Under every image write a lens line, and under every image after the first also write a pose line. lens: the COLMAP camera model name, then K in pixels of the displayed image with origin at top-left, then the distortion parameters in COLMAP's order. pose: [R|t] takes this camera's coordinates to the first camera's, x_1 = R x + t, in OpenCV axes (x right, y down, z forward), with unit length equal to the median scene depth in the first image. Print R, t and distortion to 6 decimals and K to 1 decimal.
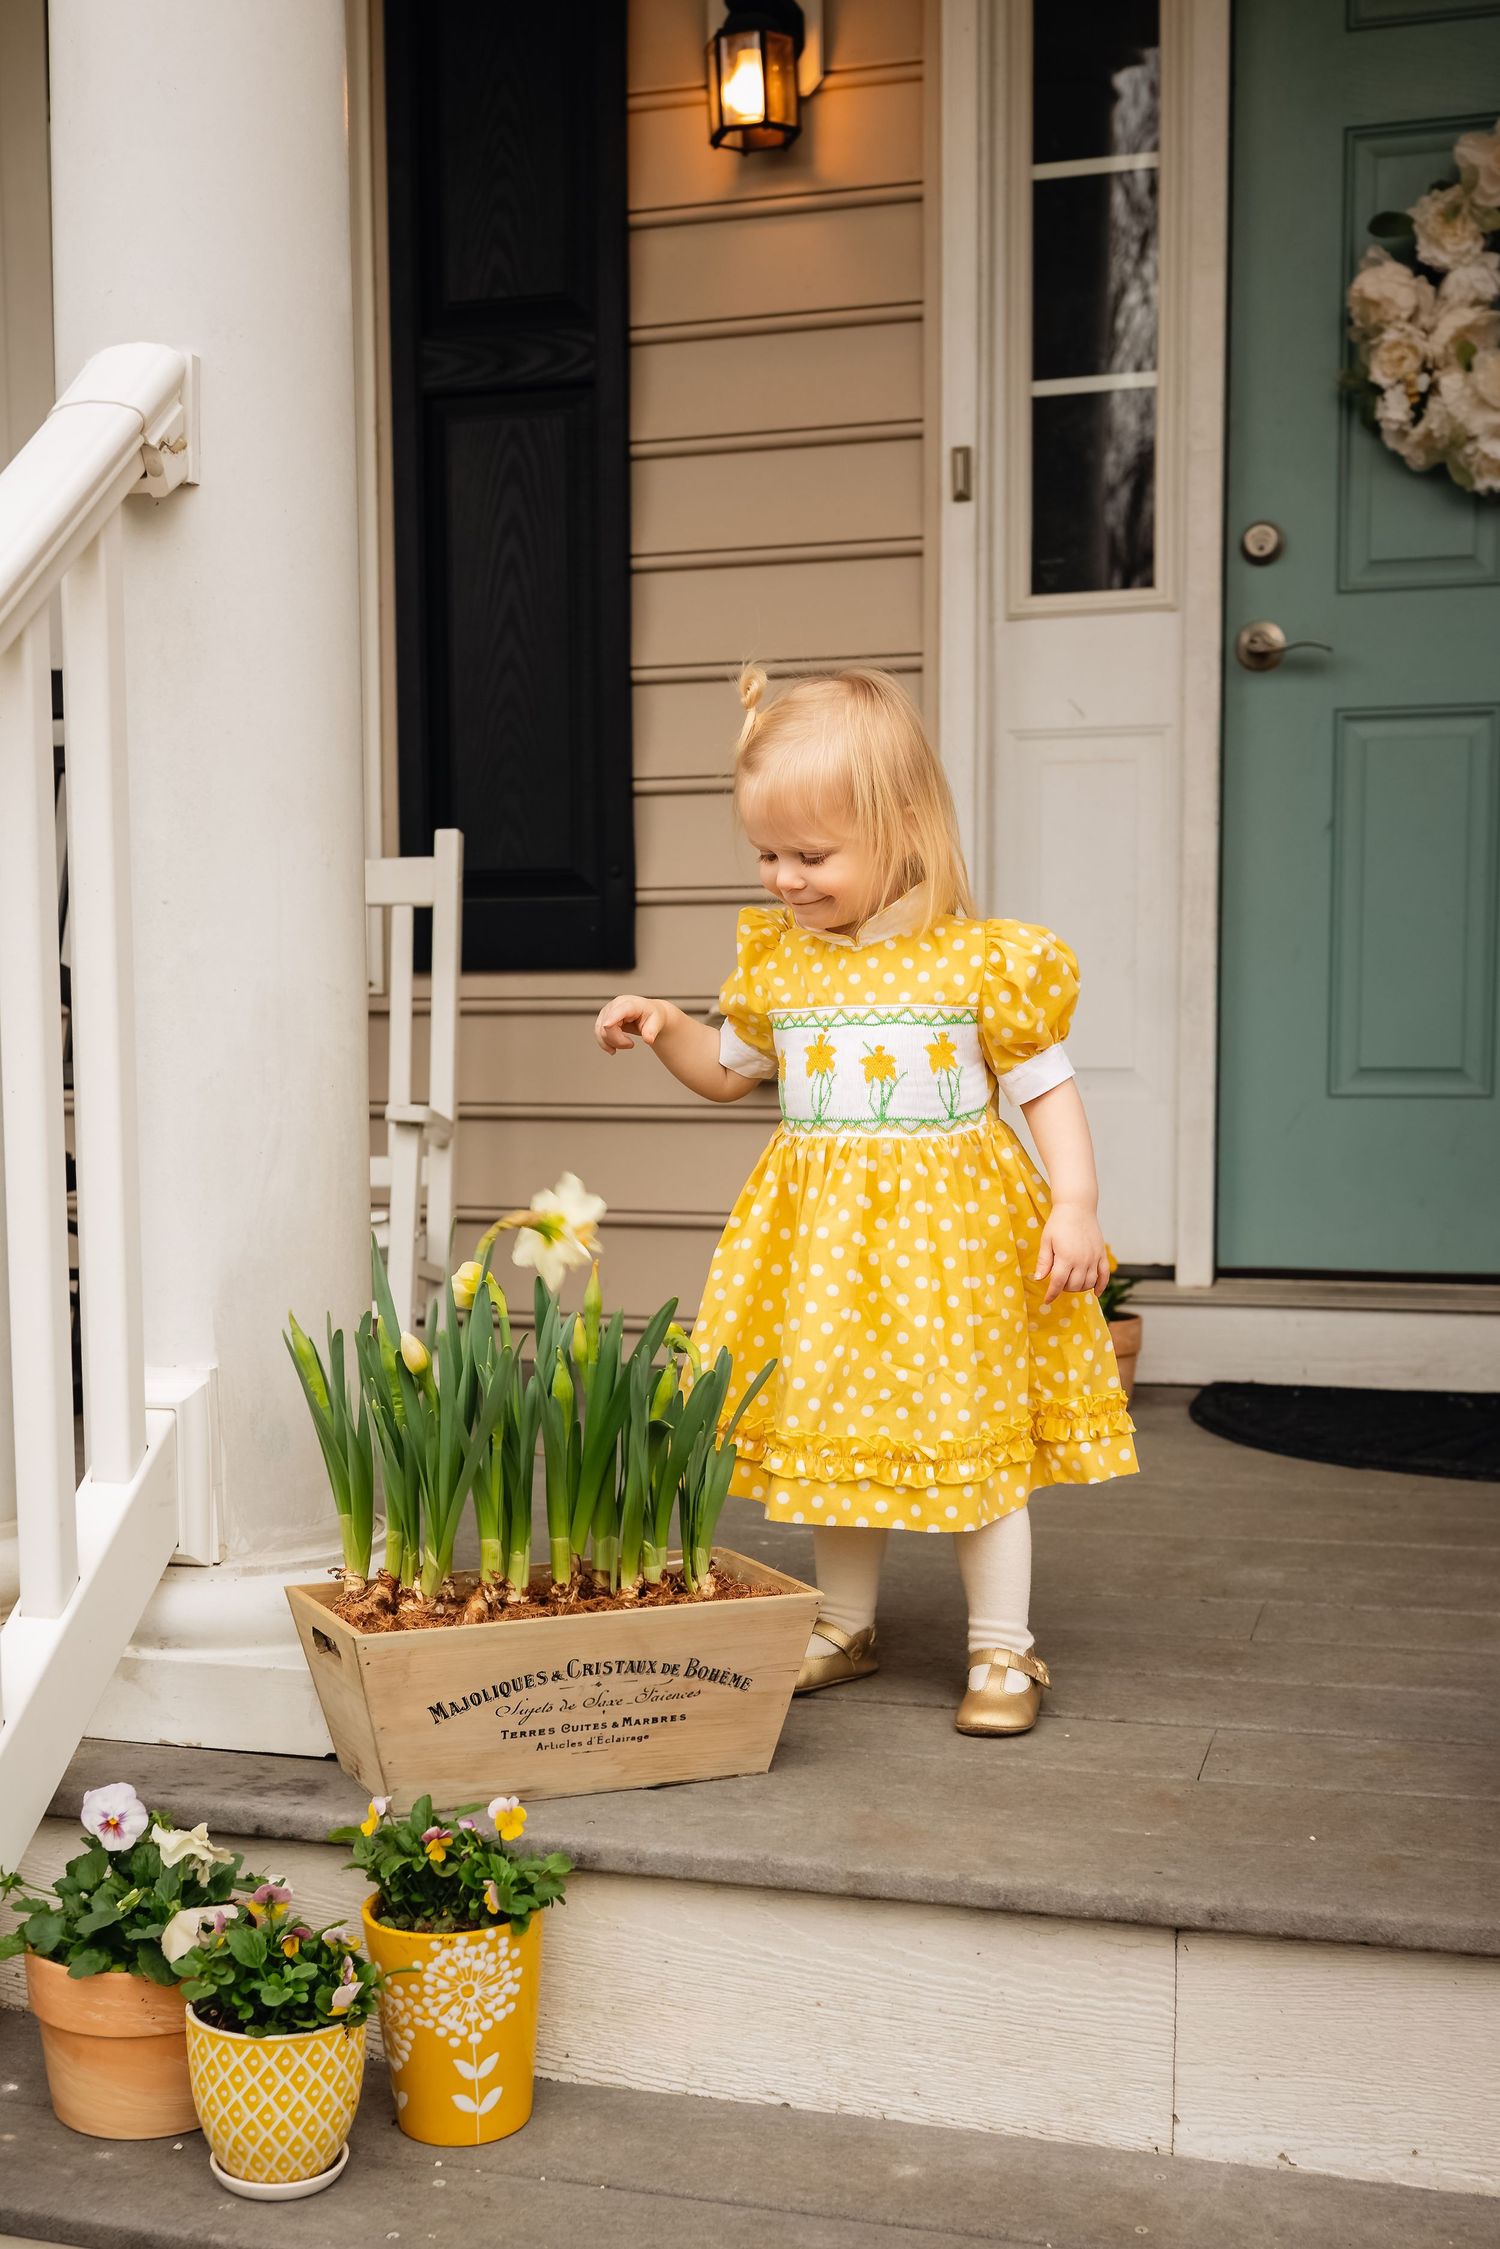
lens RADIAL K [[2240.2, 0, 750.9], [0, 2240.2, 1125.0], [0, 0, 1]] dist [0.013194, 0.000000]
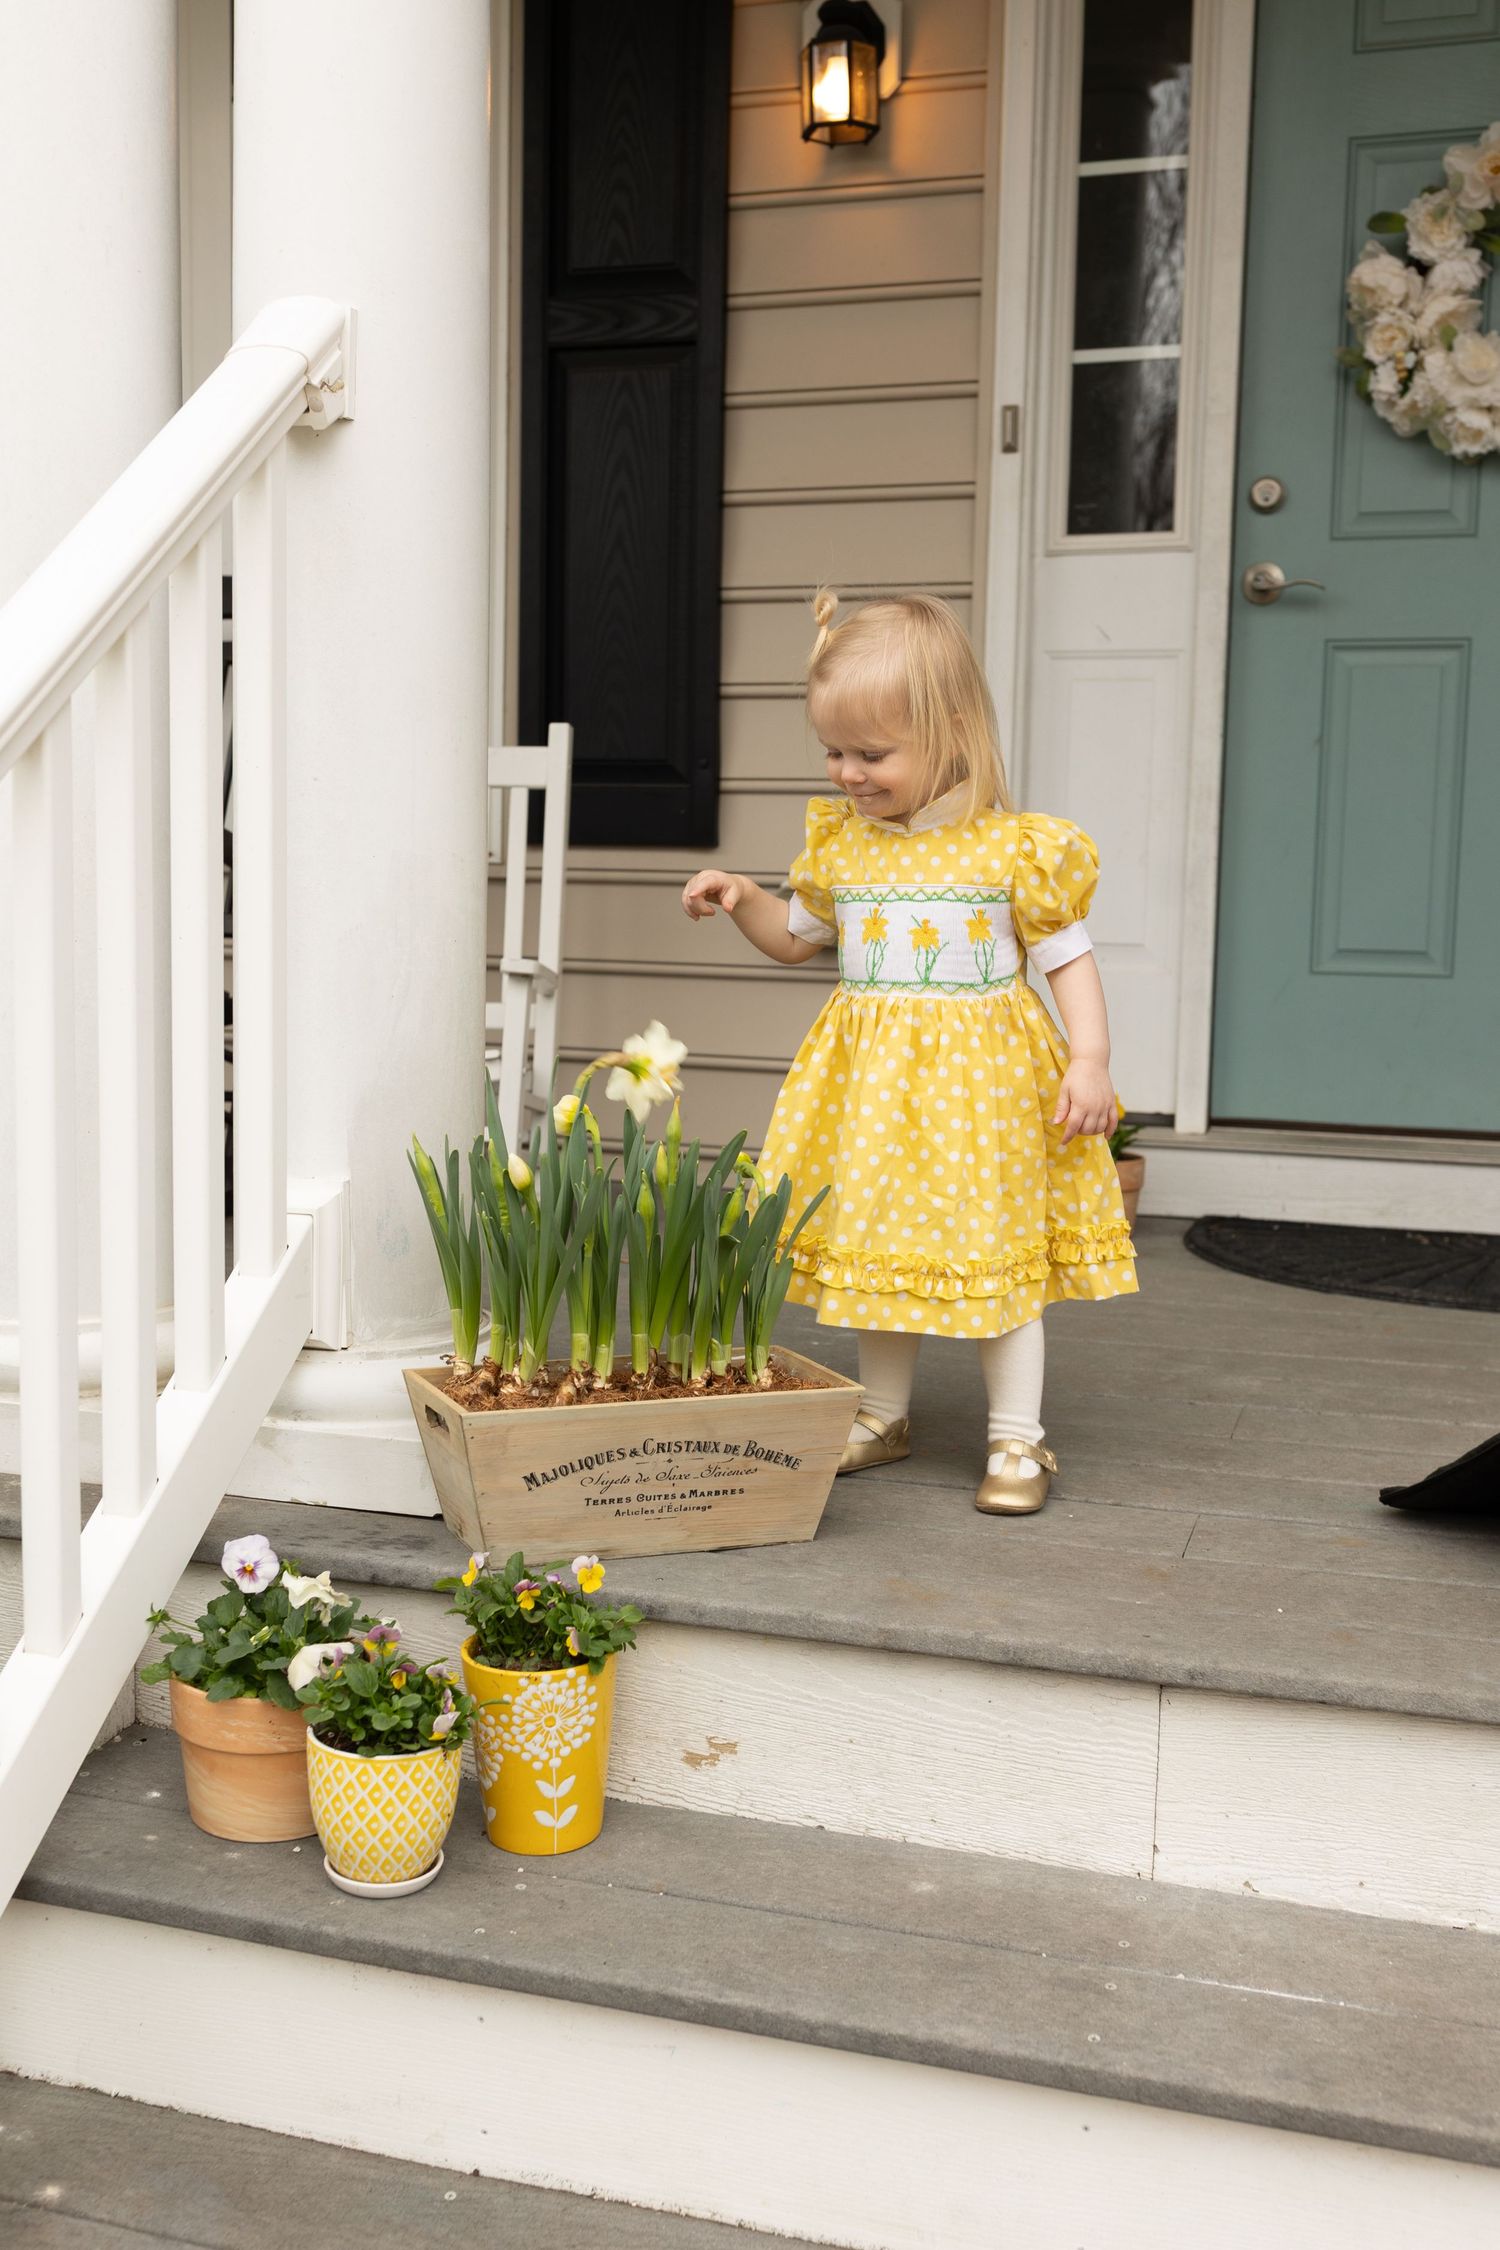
lens RADIAL K [[2241.2, 0, 748.9], [0, 2241.2, 1129.8], [0, 0, 1]] dist [0.013194, 0.000000]
pose [[0.999172, 0.028306, -0.029225, 0.002572], [-0.026186, 0.997166, 0.070527, -0.005710], [0.031139, -0.069703, 0.997082, -0.163688]]
